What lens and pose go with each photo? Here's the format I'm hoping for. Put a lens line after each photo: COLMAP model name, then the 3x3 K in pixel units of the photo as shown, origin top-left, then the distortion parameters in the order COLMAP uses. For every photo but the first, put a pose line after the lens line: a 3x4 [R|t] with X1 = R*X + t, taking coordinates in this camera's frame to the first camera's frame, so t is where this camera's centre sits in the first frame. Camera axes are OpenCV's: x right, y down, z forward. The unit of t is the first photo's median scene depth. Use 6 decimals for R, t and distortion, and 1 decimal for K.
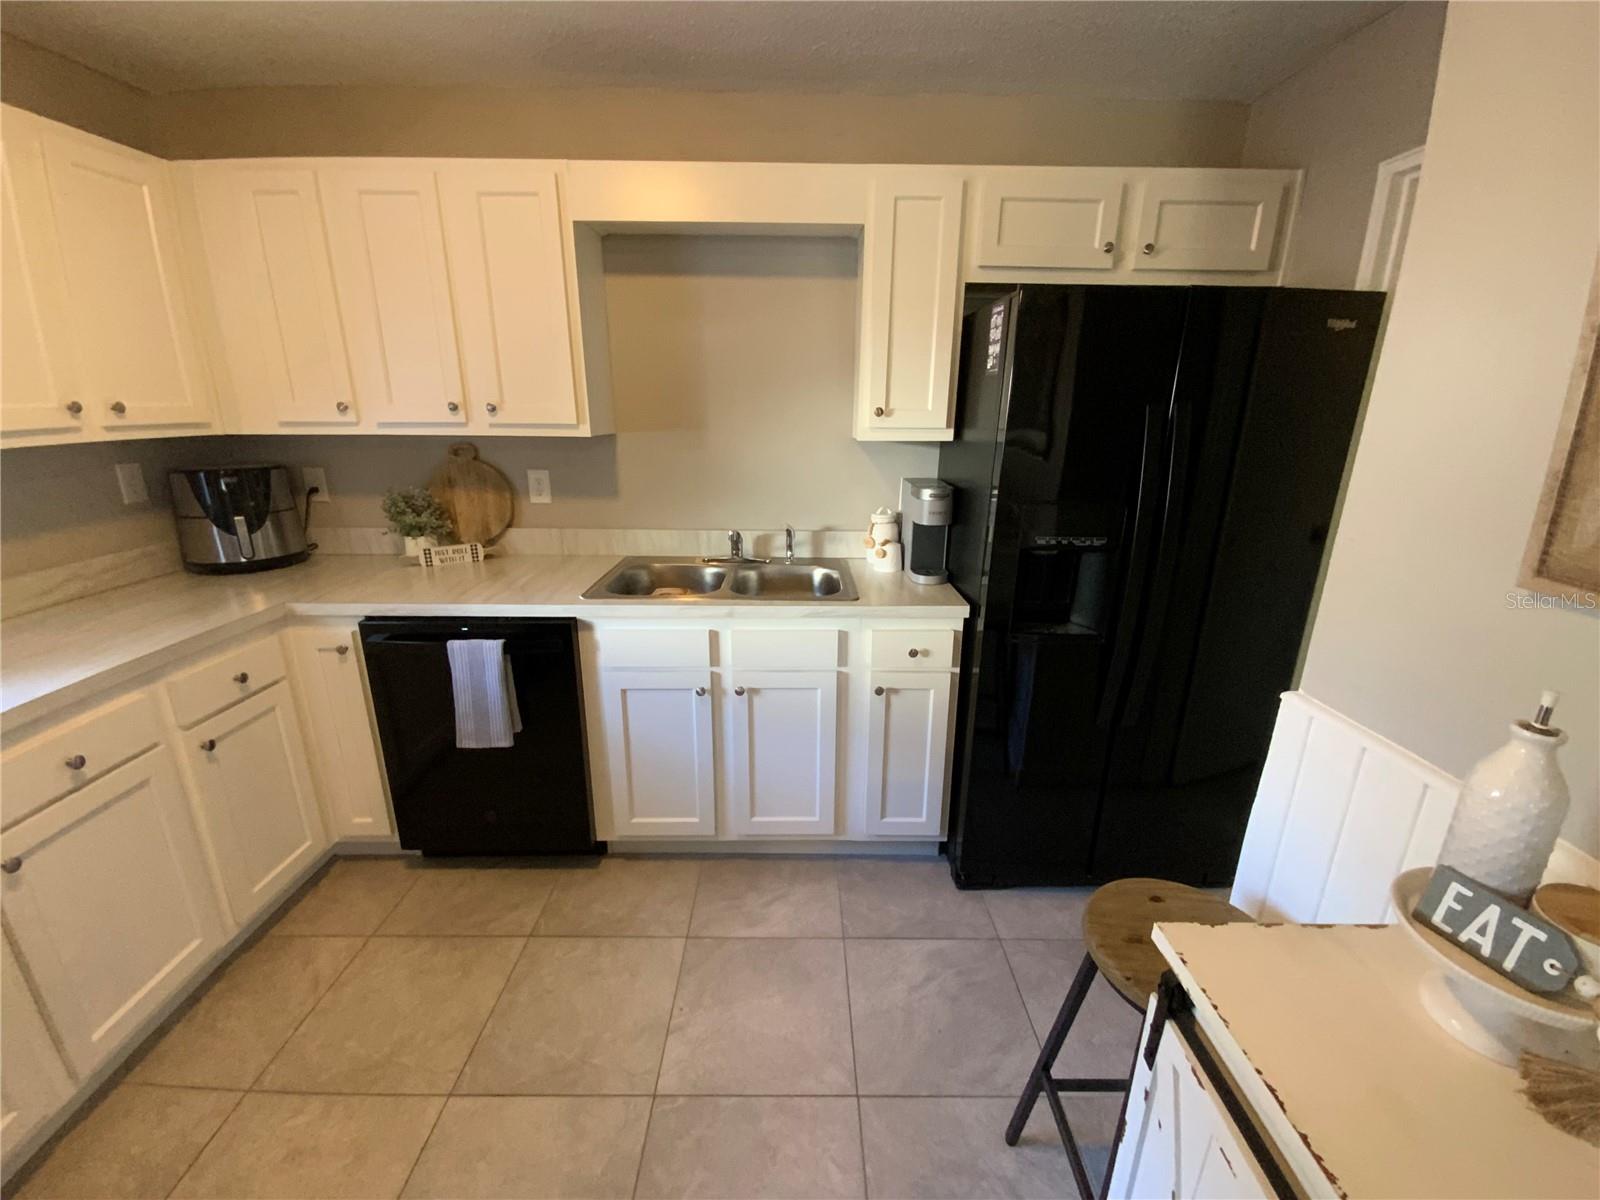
lens RADIAL K [[645.1, 0, 806.0], [0, 645.1, 598.6], [0, 0, 1]] dist [-0.005975, -0.004492]
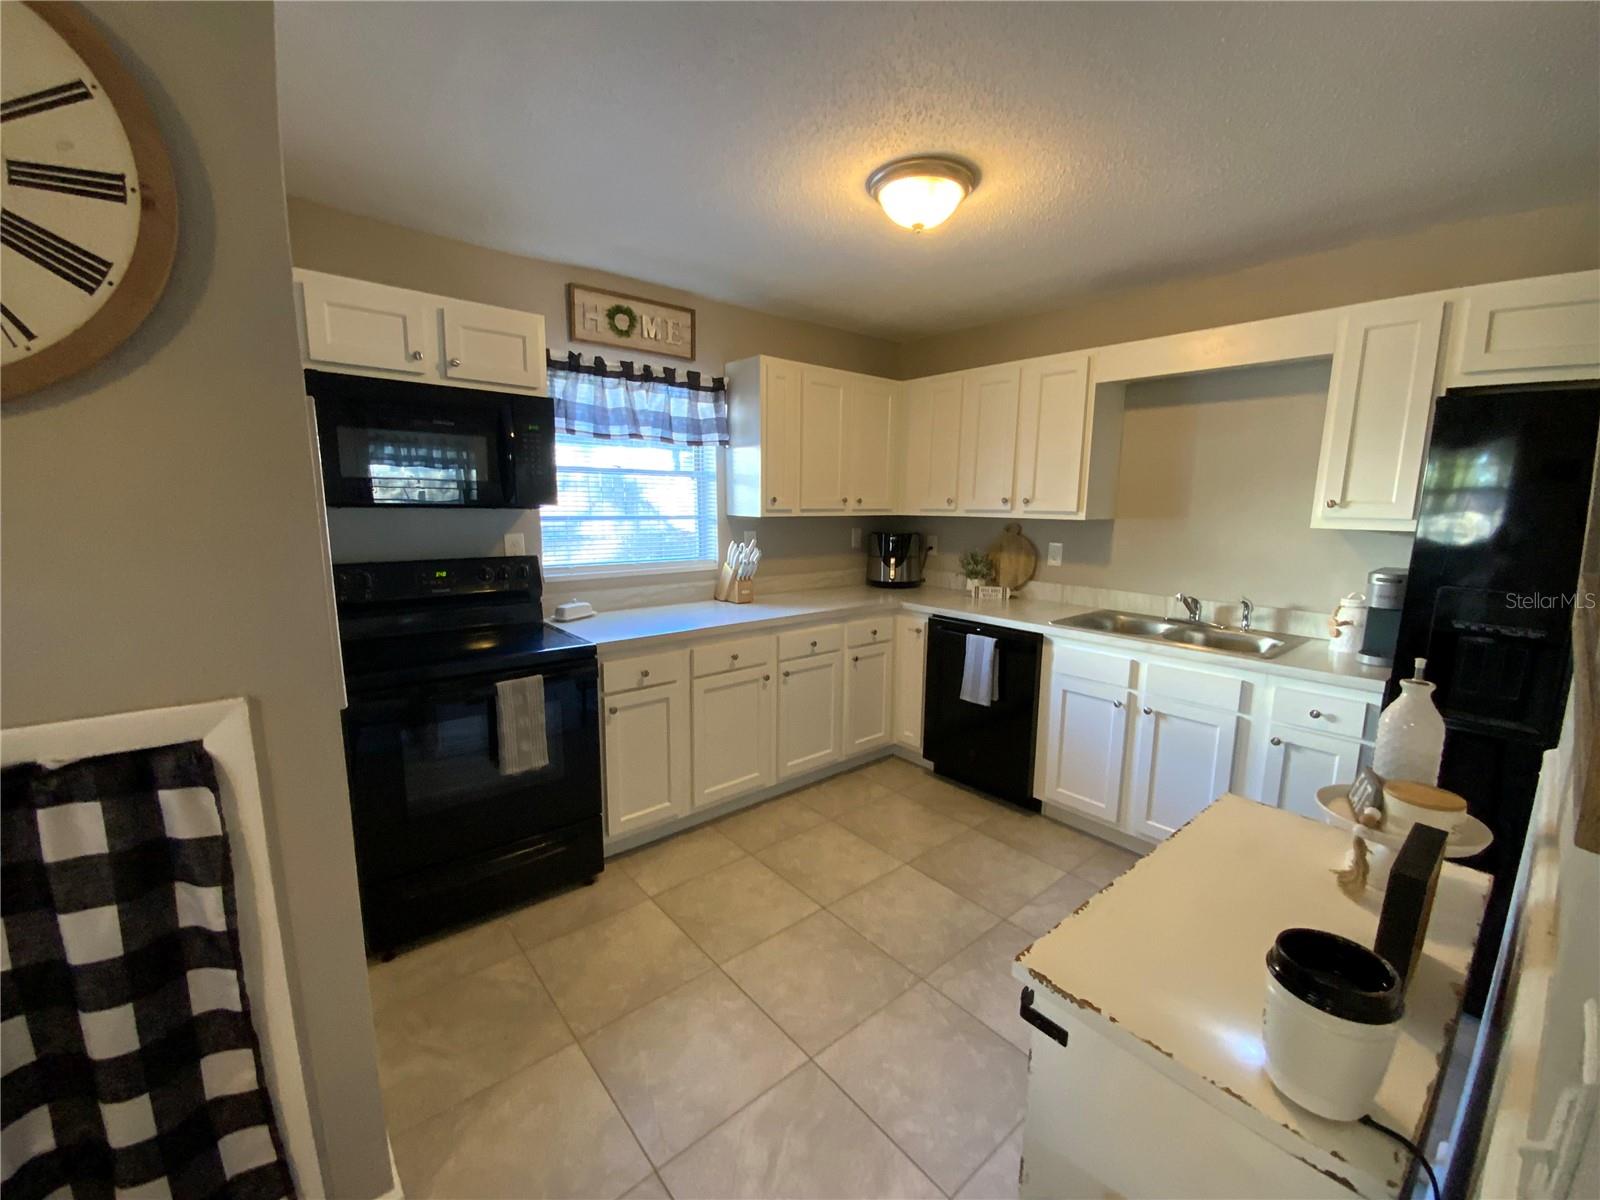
lens RADIAL K [[645.1, 0, 793.6], [0, 645.1, 601.5], [0, 0, 1]] dist [-0.005975, -0.004492]
pose [[0.619570, 0.115791, -0.776354, 0.411185], [-0.216074, 0.976007, -0.026869, 0.109509], [0.754616, 0.184397, 0.629724, -0.381440]]
